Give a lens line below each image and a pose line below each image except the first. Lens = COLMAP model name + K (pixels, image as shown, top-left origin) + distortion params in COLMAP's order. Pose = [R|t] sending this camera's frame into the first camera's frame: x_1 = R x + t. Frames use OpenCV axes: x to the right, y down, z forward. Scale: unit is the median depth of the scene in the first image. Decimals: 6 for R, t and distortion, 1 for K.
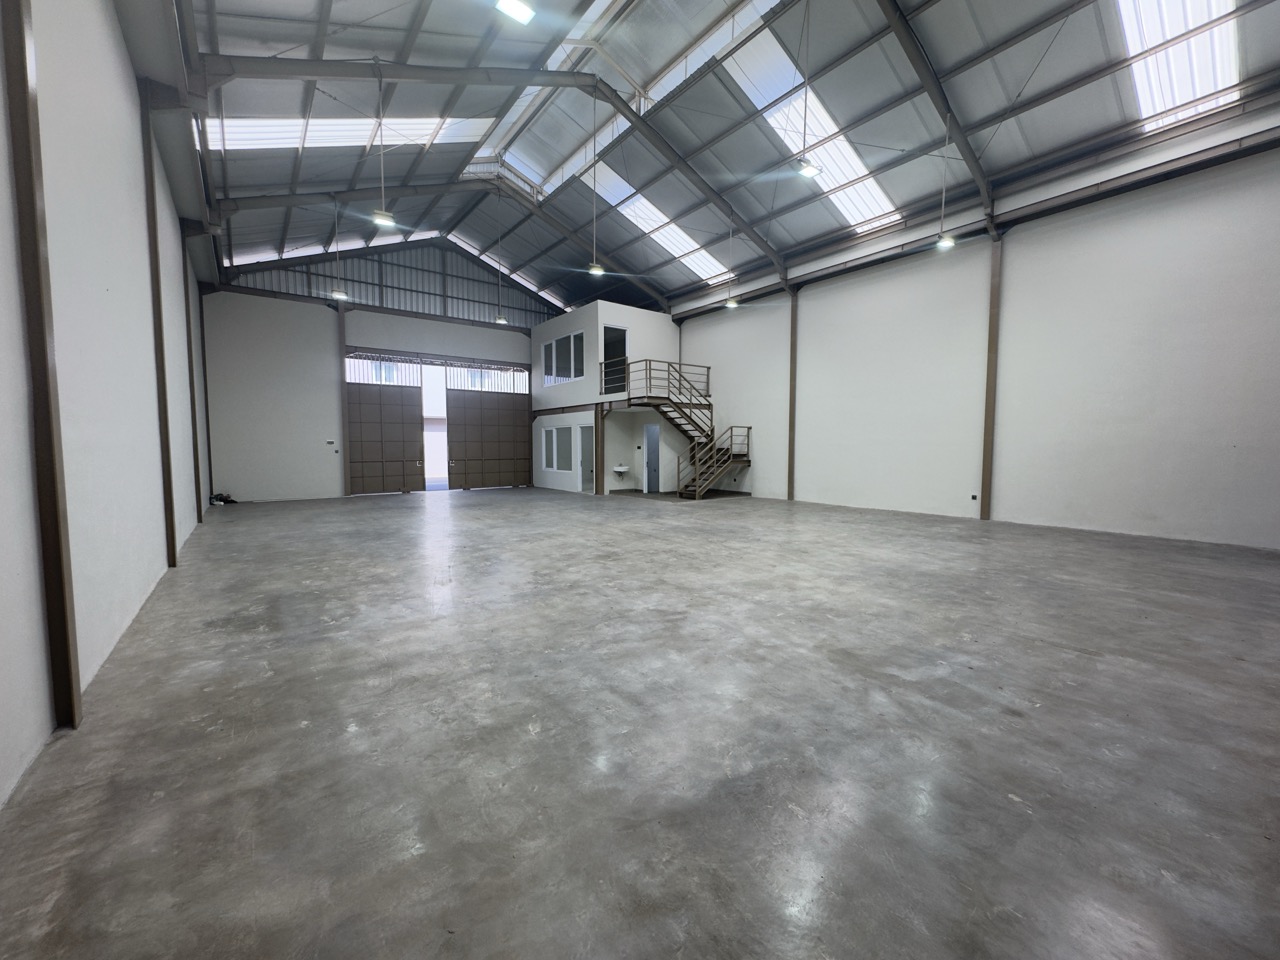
lens RADIAL K [[519.8, 0, 641.0], [0, 519.8, 489.7], [0, 0, 1]] dist [-0.001429, 0.000111]
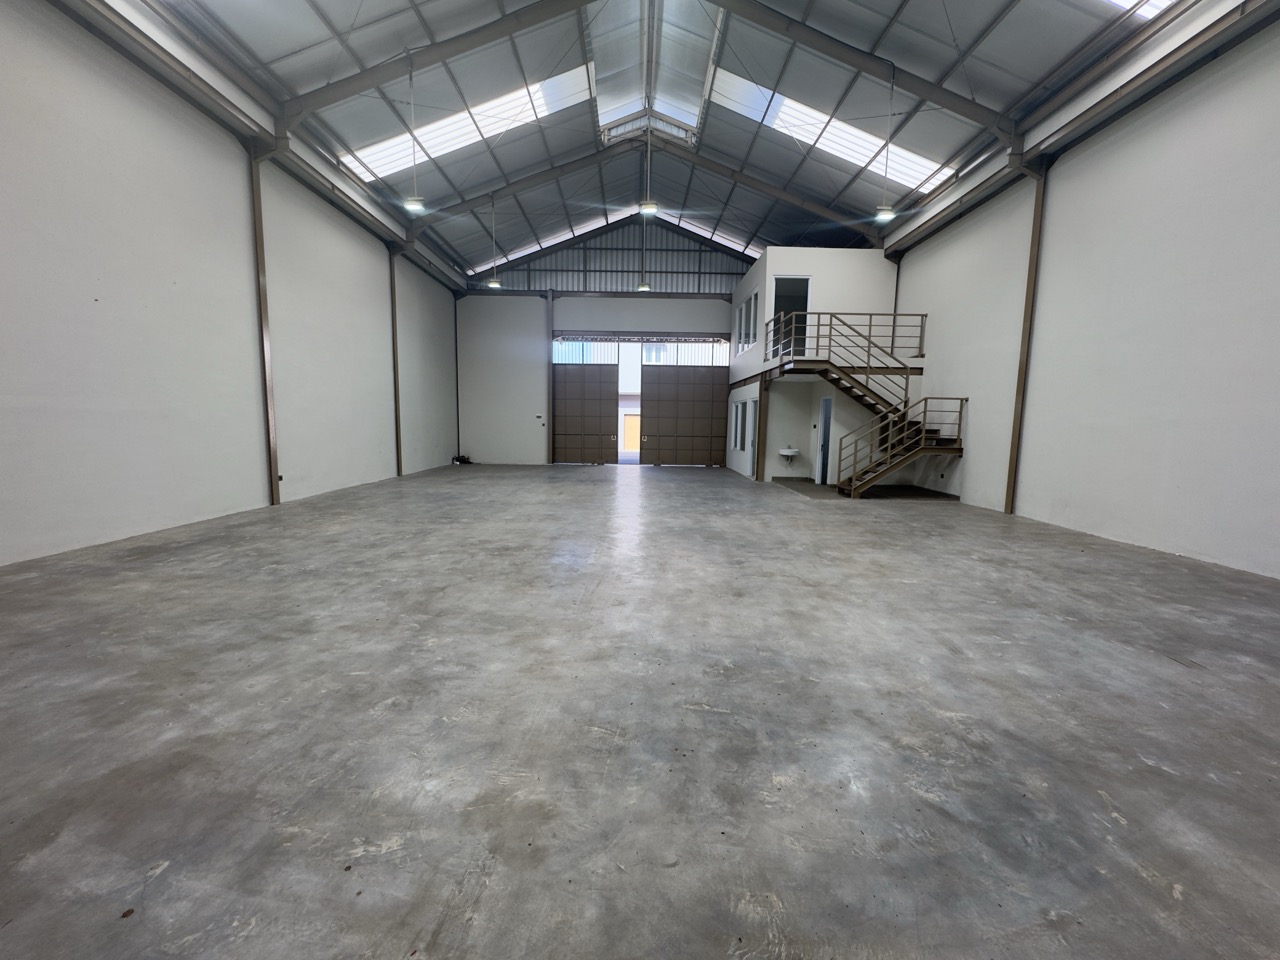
lens RADIAL K [[519.8, 0, 632.7], [0, 519.8, 485.8], [0, 0, 1]] dist [-0.001429, 0.000111]
pose [[0.795724, 0.087345, -0.599328, 0.265474], [-0.067554, 0.996171, 0.055489, -0.016061], [0.601880, -0.003667, 0.798578, 0.199287]]
